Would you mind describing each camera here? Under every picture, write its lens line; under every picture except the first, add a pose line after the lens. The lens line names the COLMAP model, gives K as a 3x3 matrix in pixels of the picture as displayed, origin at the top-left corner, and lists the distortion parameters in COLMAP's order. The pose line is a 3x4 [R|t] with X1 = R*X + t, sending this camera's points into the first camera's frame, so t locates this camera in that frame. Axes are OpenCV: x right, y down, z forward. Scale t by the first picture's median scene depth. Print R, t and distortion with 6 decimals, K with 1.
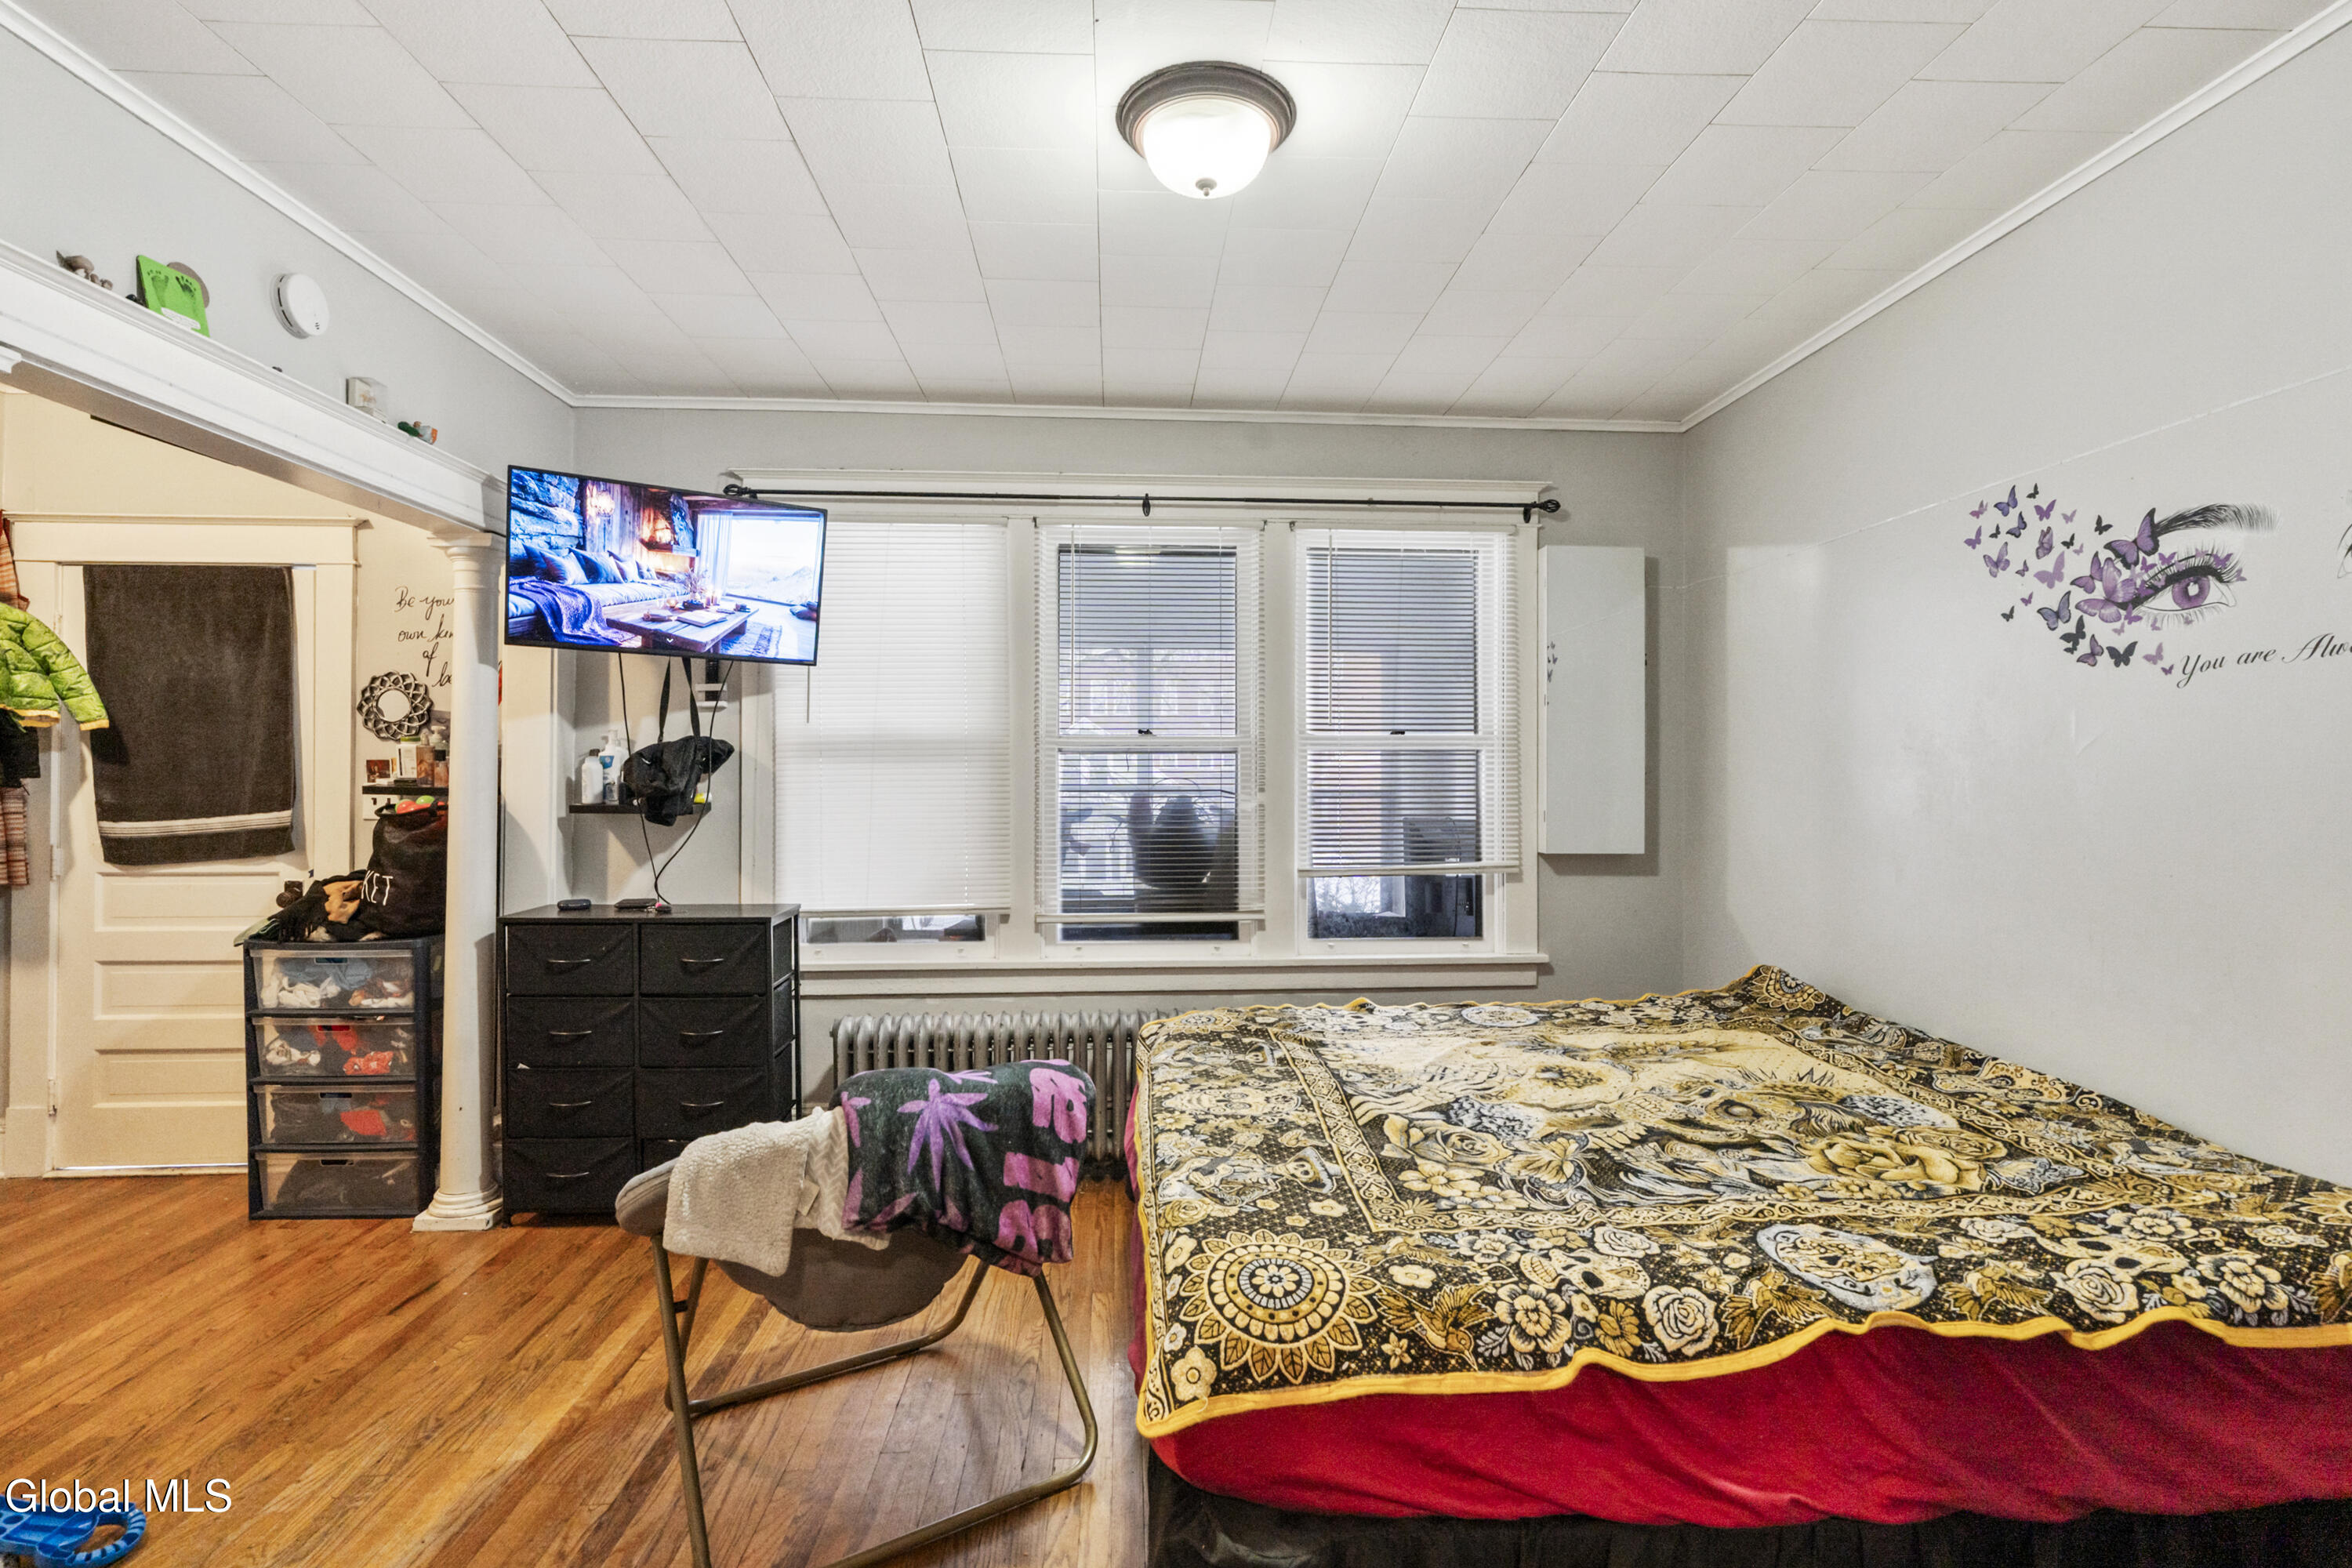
lens RADIAL K [[1082.0, 0, 1132.7], [0, 1082.0, 770.5], [0, 0, 1]] dist [-0.007897, 0.003191]
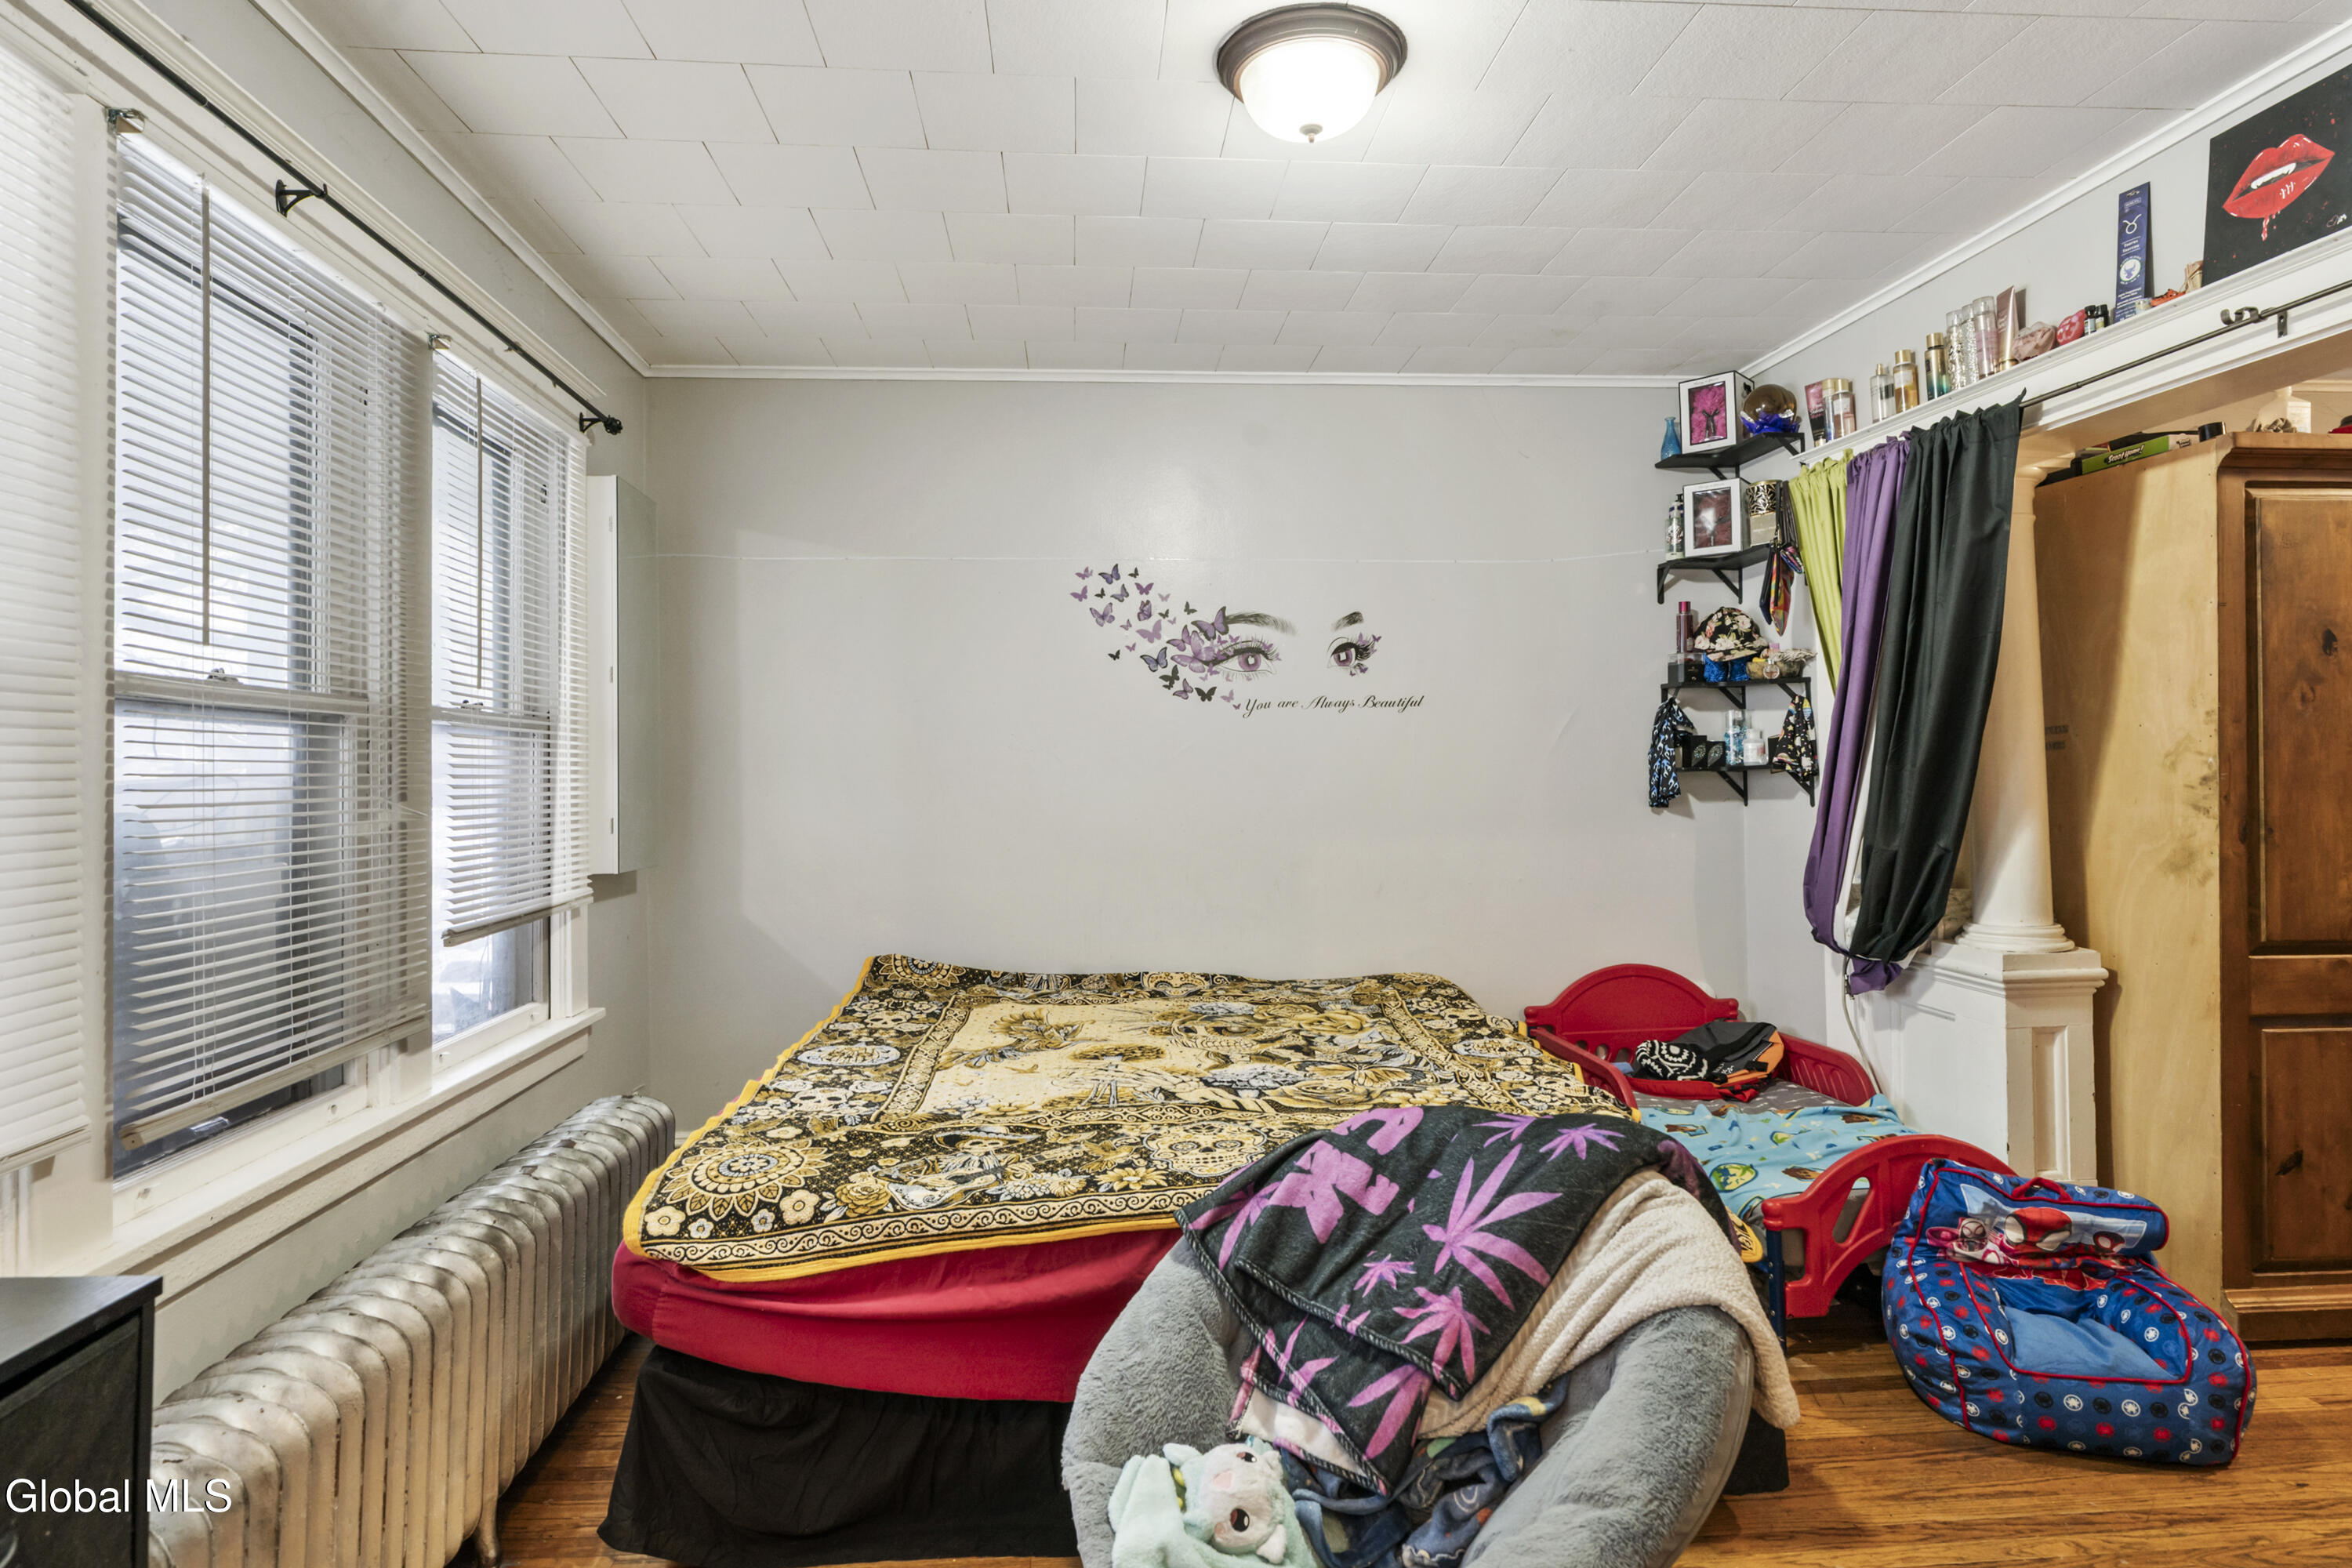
lens RADIAL K [[1359.5, 0, 1135.8], [0, 1359.5, 727.8], [0, 0, 1]] dist [-0.001971, 0.001547]
pose [[-0.040224, 0.036010, 0.998542, -1.000039], [0.000217, 0.999351, -0.036030, 0.013025], [-0.999191, -0.001232, -0.040206, 1.110094]]
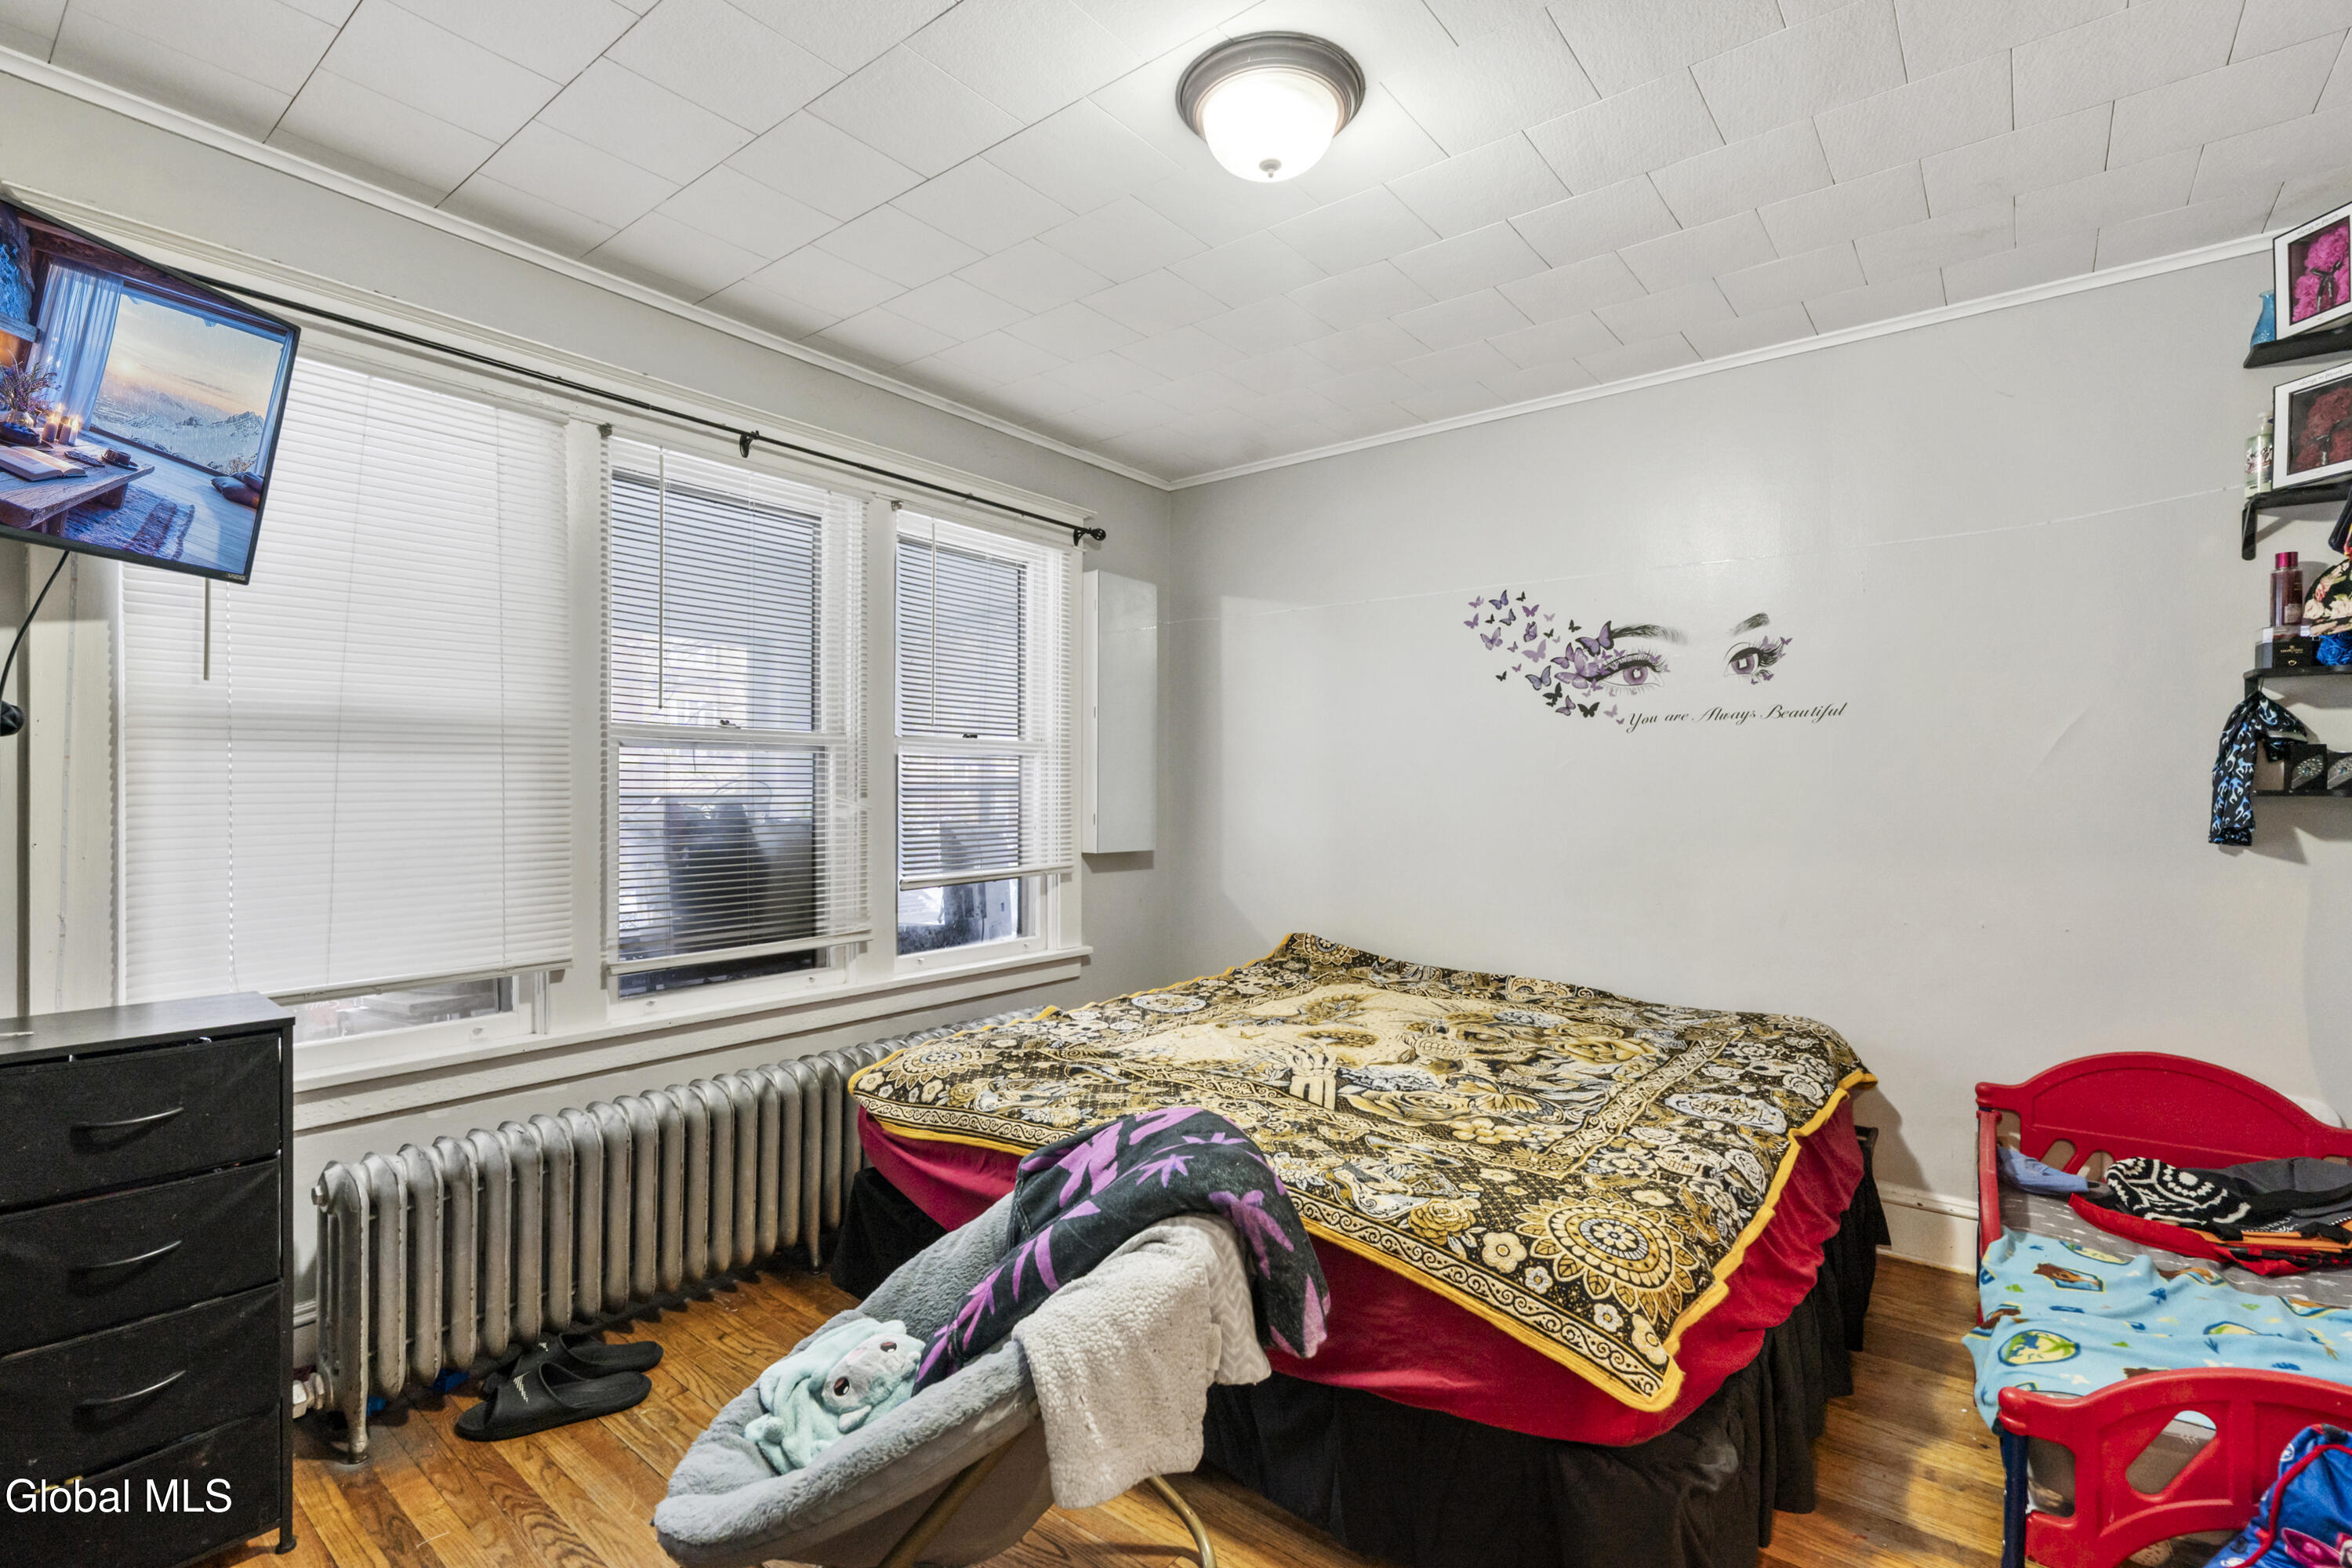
lens RADIAL K [[1082.0, 0, 1130.2], [0, 1082.0, 776.7], [0, 0, 1]] dist [-0.007897, 0.003191]
pose [[0.665141, 0.011897, 0.746623, -0.676576], [-0.012990, 0.999906, -0.004360, 0.006672], [-0.746605, -0.006799, 0.665233, 0.416530]]
